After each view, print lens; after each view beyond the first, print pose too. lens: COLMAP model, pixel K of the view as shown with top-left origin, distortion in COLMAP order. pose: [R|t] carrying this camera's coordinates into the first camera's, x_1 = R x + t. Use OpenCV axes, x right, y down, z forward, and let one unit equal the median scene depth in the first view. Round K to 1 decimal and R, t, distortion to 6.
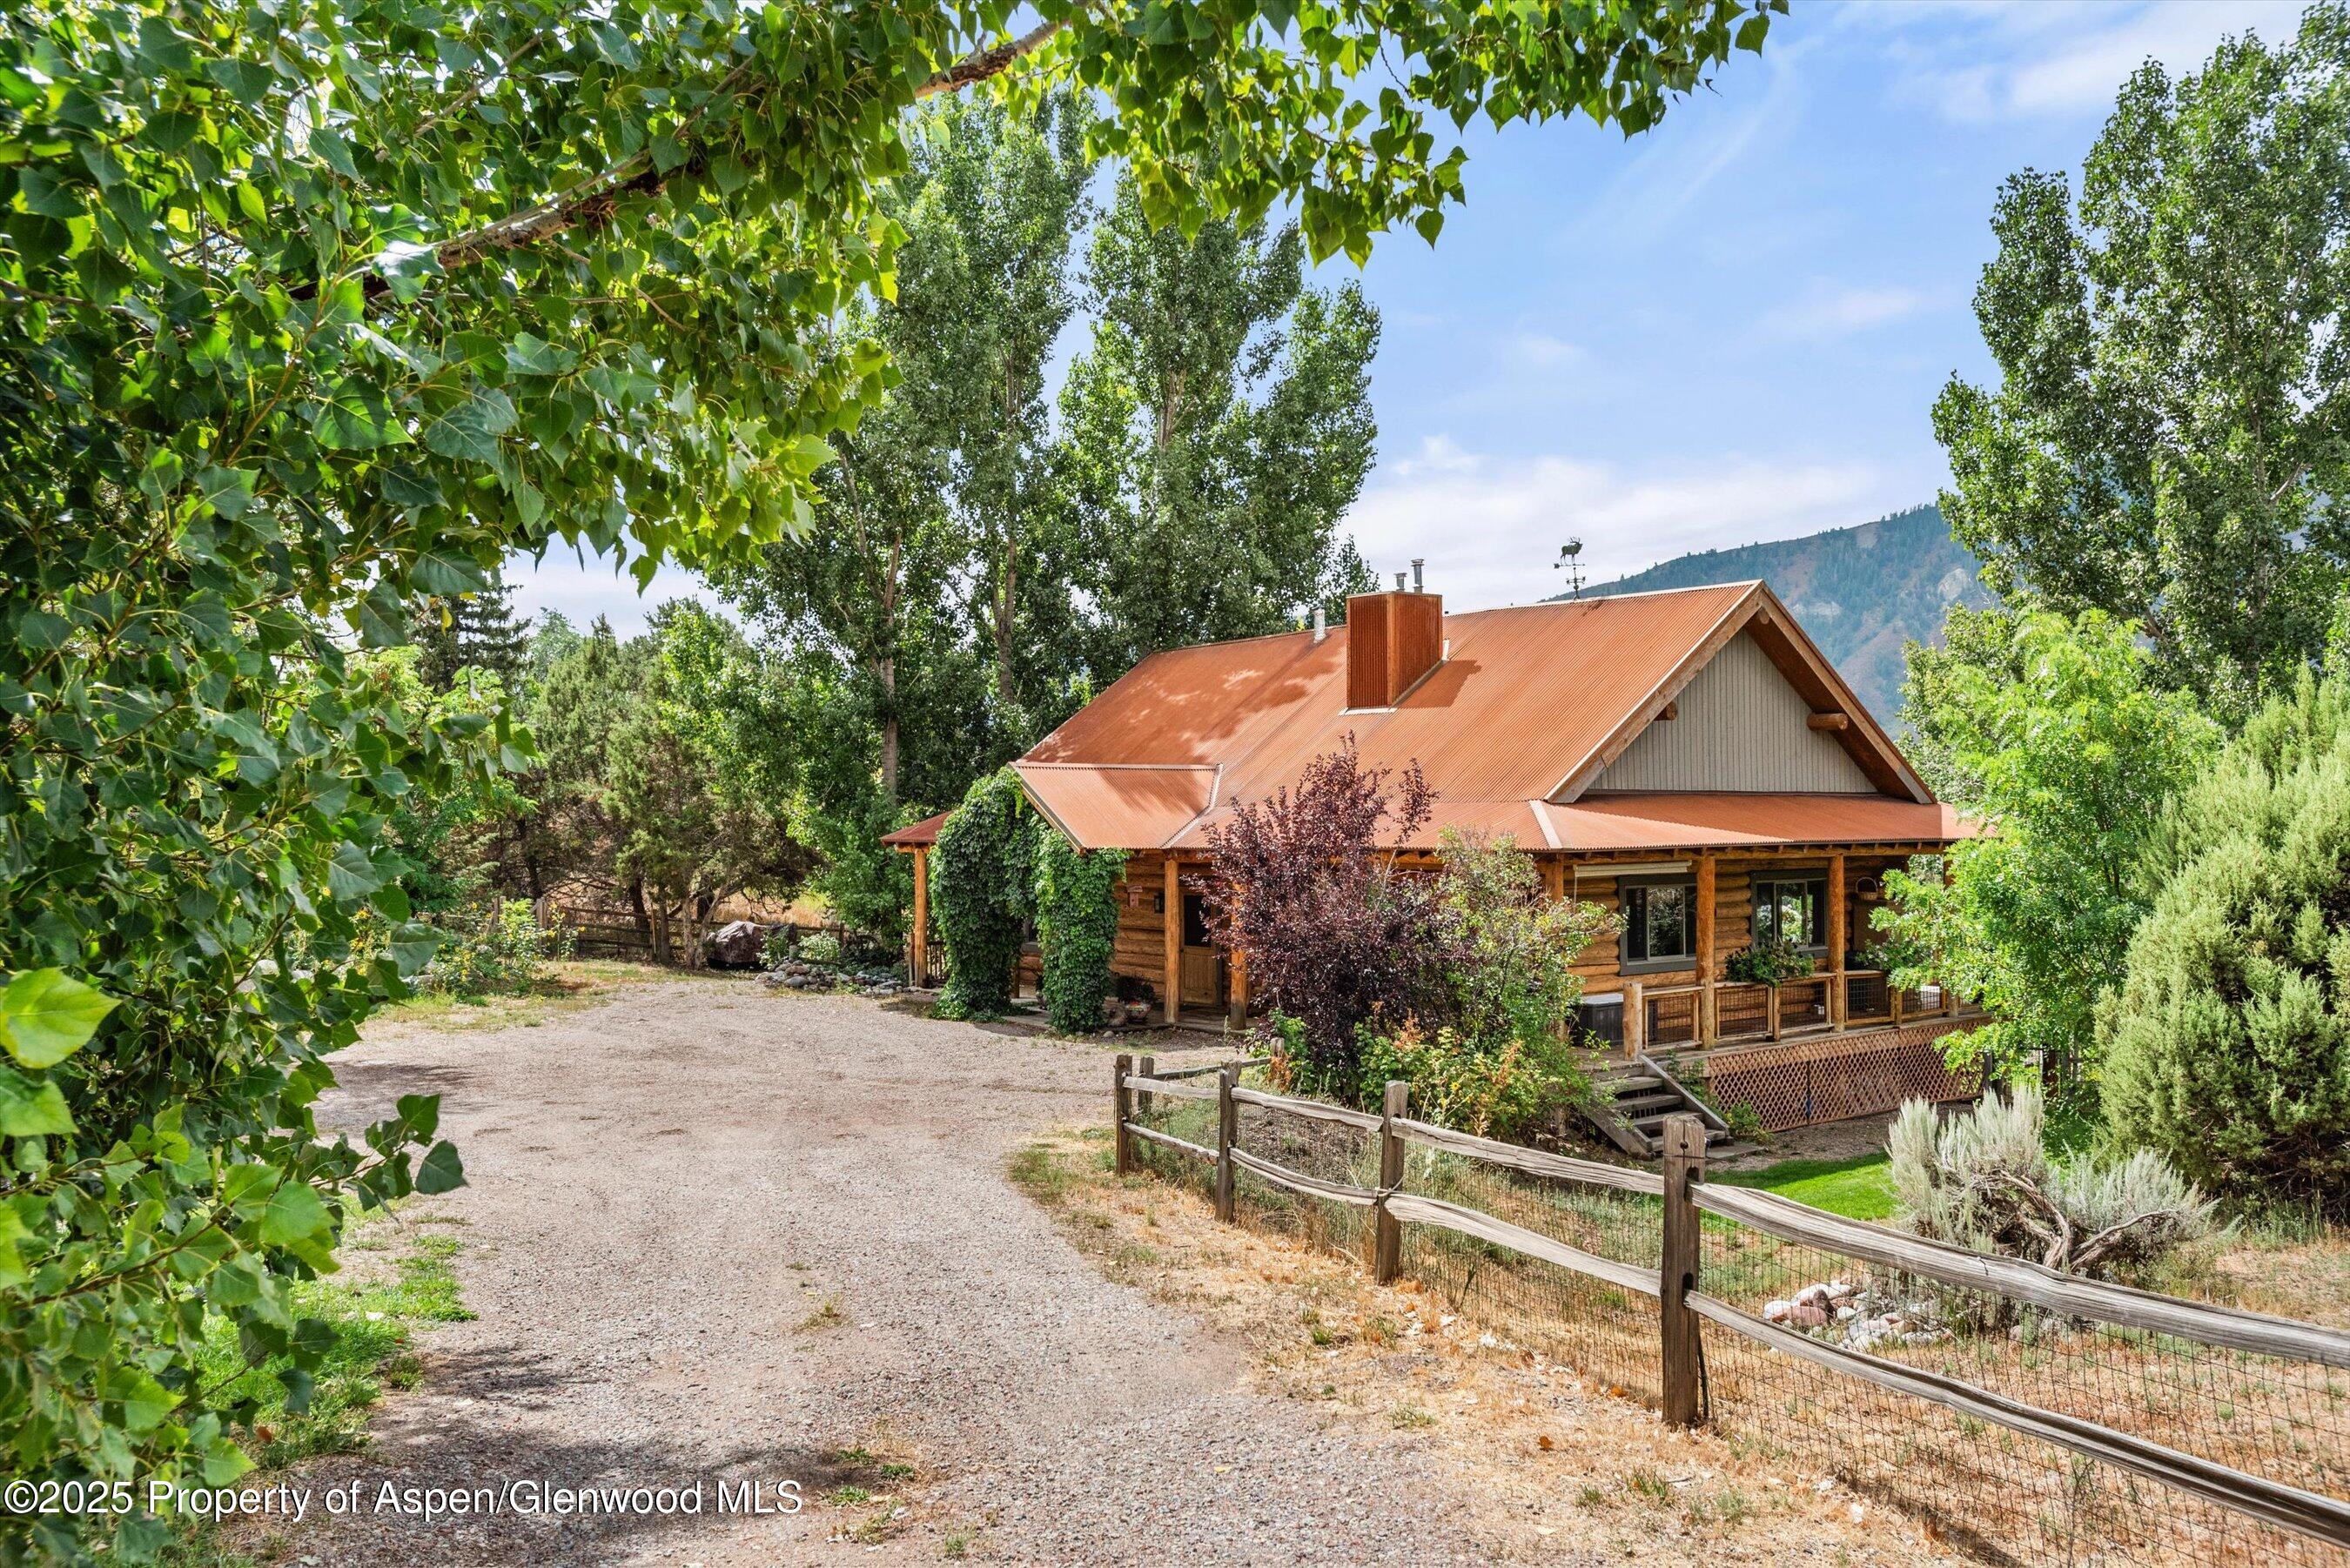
lens RADIAL K [[1708.7, 0, 1174.0], [0, 1708.7, 749.2], [0, 0, 1]] dist [0.046230, -0.046632]
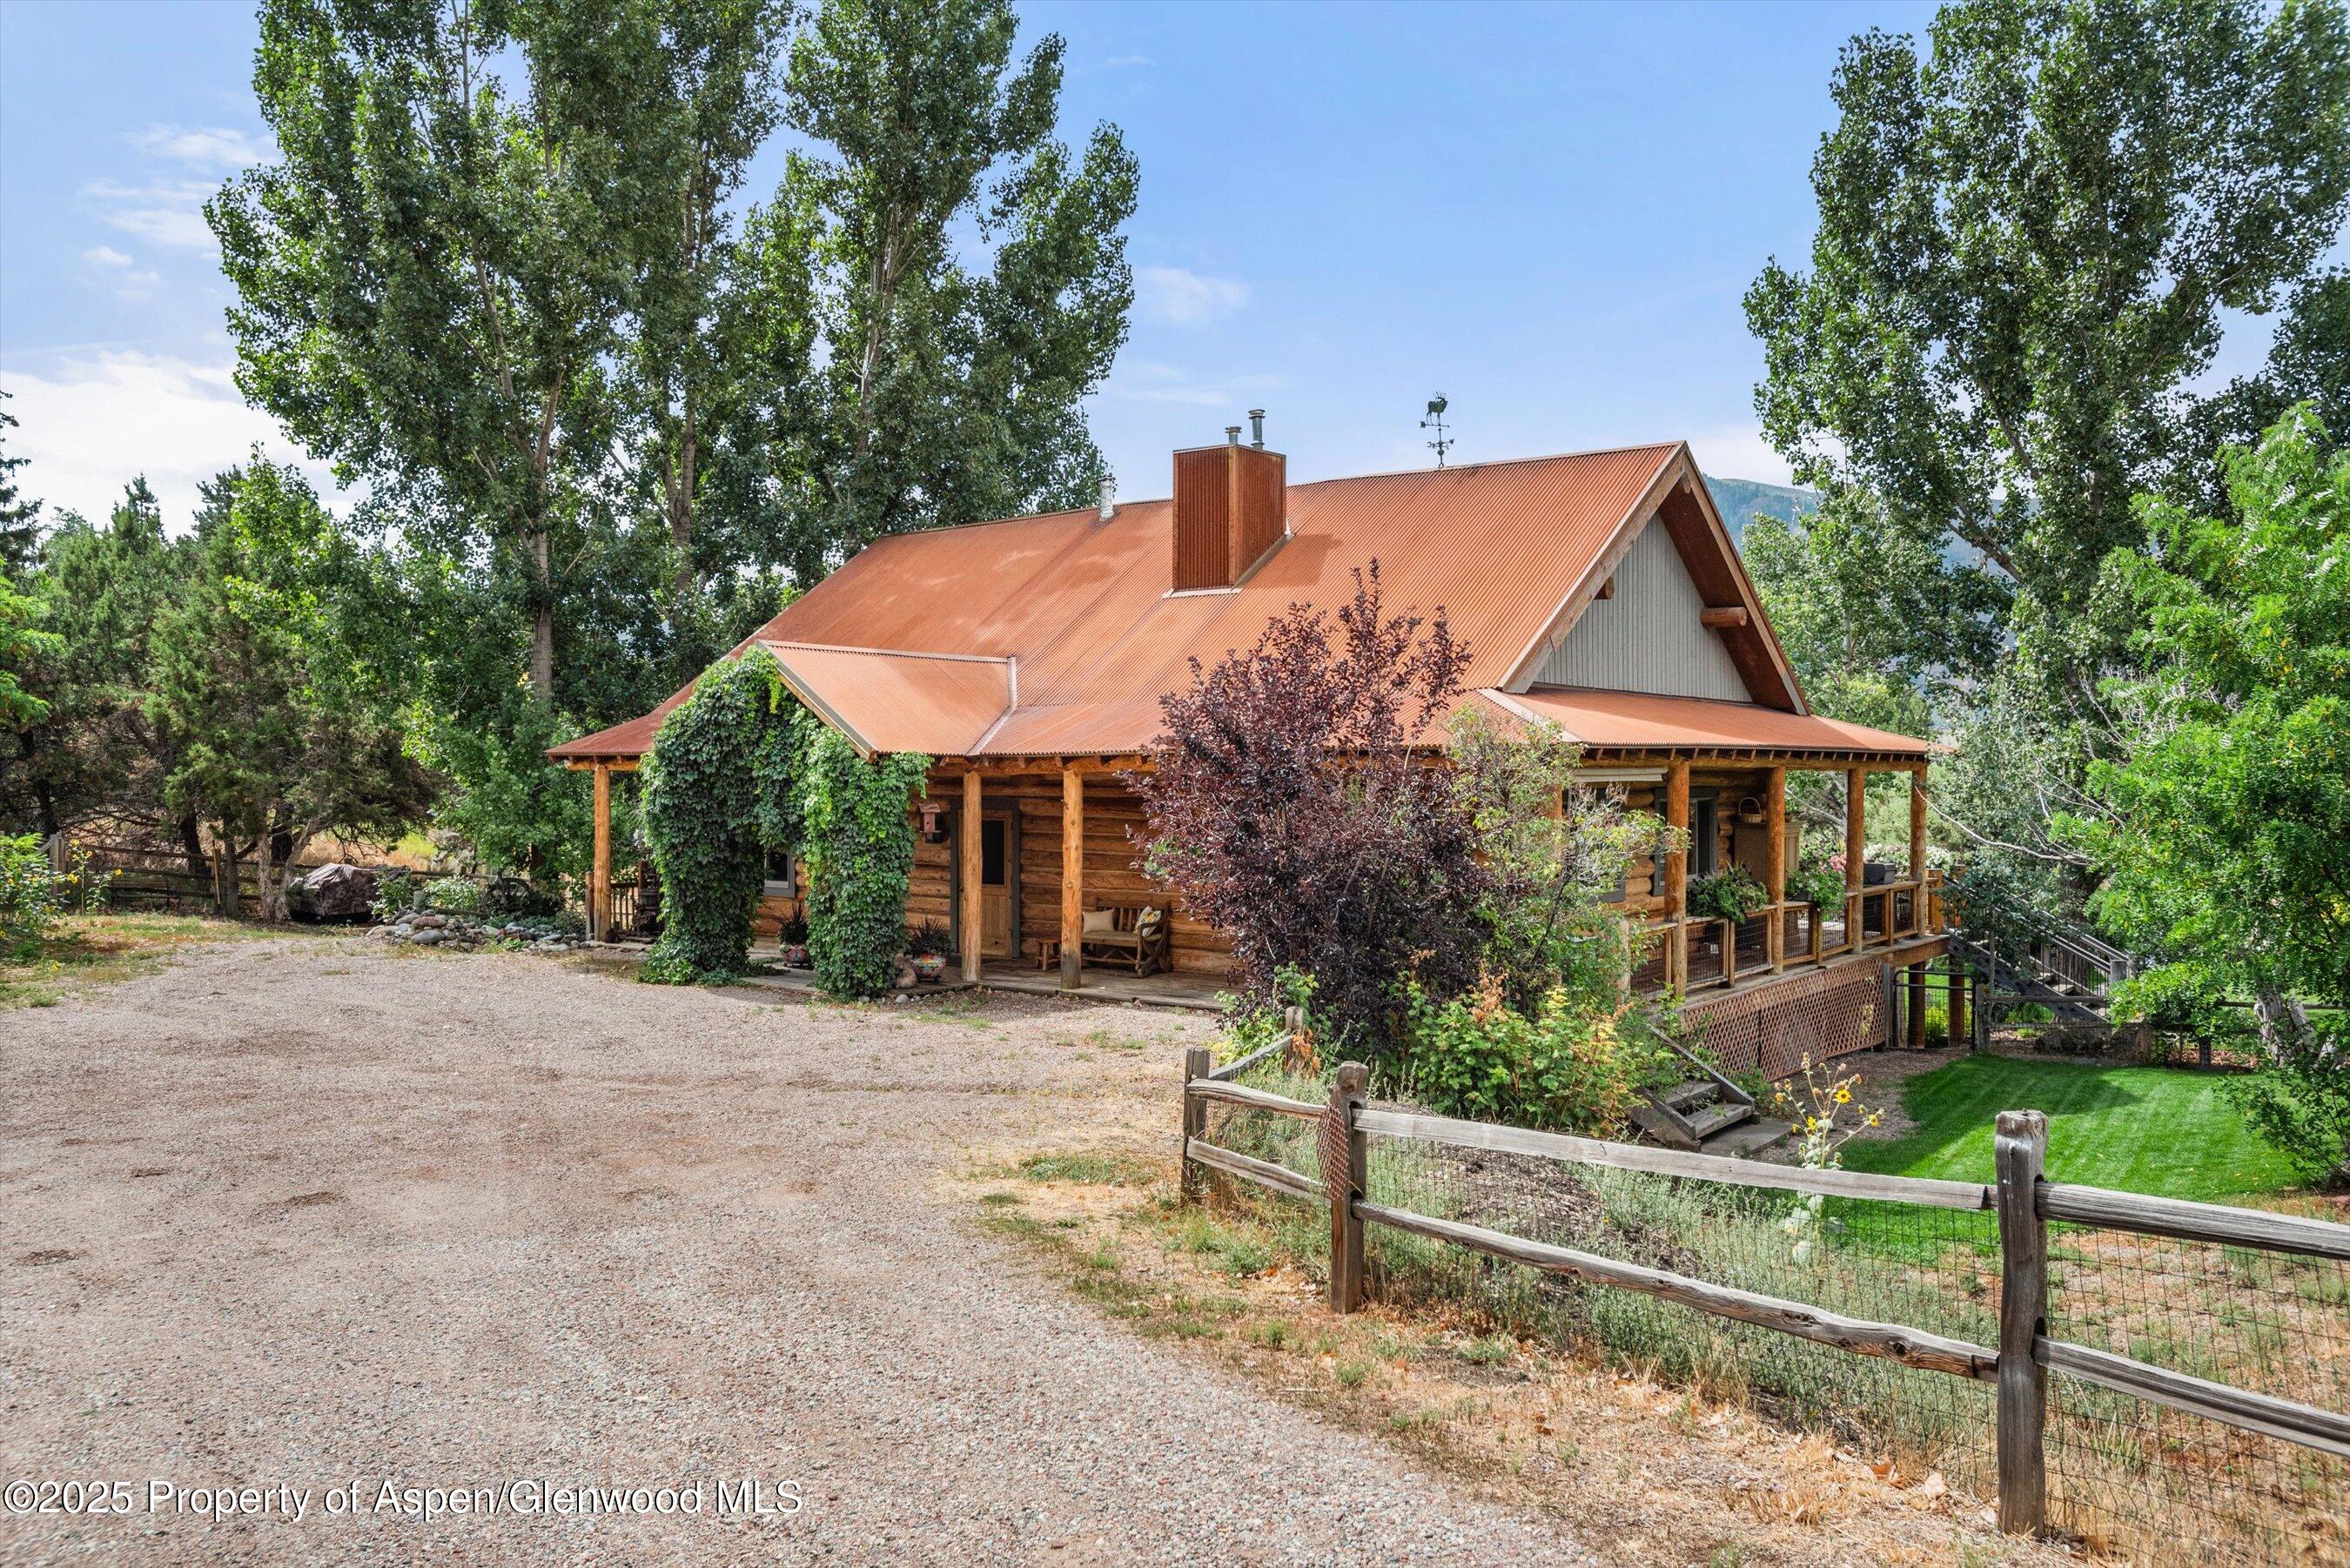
lens RADIAL K [[1708.7, 0, 1174.0], [0, 1708.7, 749.2], [0, 0, 1]] dist [0.046230, -0.046632]
pose [[0.975557, 0.007775, 0.219609, -0.058298], [-0.014545, 0.999467, 0.029228, 0.021595], [-0.219265, -0.031708, 0.975150, 0.158674]]
